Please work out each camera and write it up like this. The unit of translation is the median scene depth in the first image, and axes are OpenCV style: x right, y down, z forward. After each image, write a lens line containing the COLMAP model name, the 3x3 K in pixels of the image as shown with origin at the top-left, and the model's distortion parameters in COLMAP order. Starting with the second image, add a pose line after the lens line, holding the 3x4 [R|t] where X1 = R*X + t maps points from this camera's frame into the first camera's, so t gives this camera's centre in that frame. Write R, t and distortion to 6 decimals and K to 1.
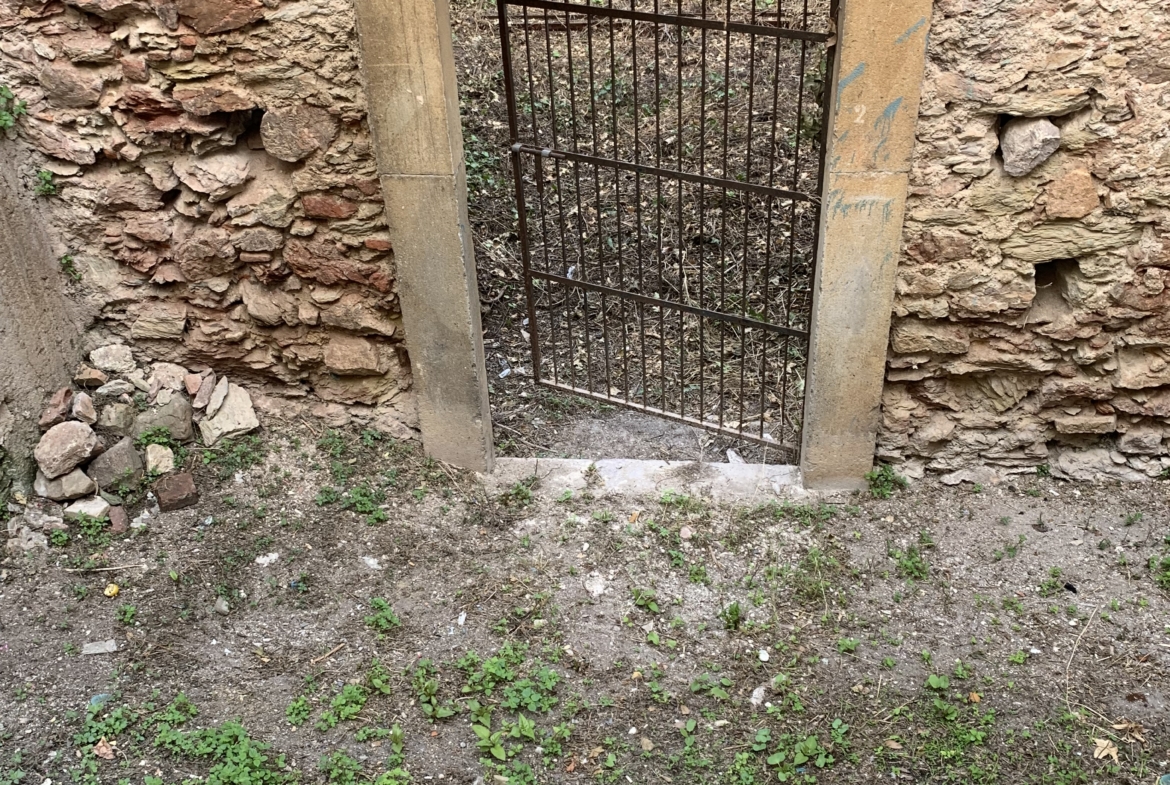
lens RADIAL K [[1208.3, 0, 580.9], [0, 1208.3, 409.1], [0, 0, 1]] dist [0.146300, -0.335222]
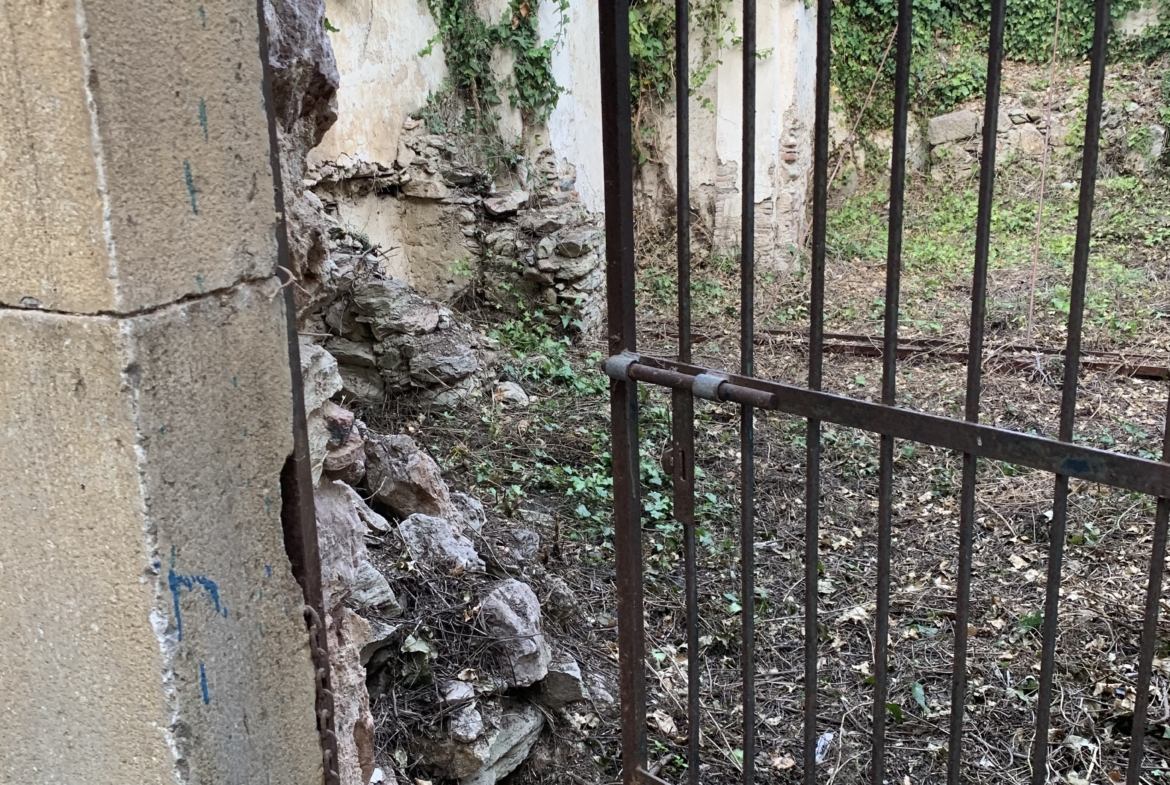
lens RADIAL K [[1208.3, 0, 580.9], [0, 1208.3, 409.1], [0, 0, 1]] dist [0.146300, -0.335222]
pose [[0.959778, 0.104830, -0.260454, 0.010046], [-0.180632, 0.940748, -0.286992, -0.077121], [0.214936, 0.322495, 0.921846, 0.474066]]
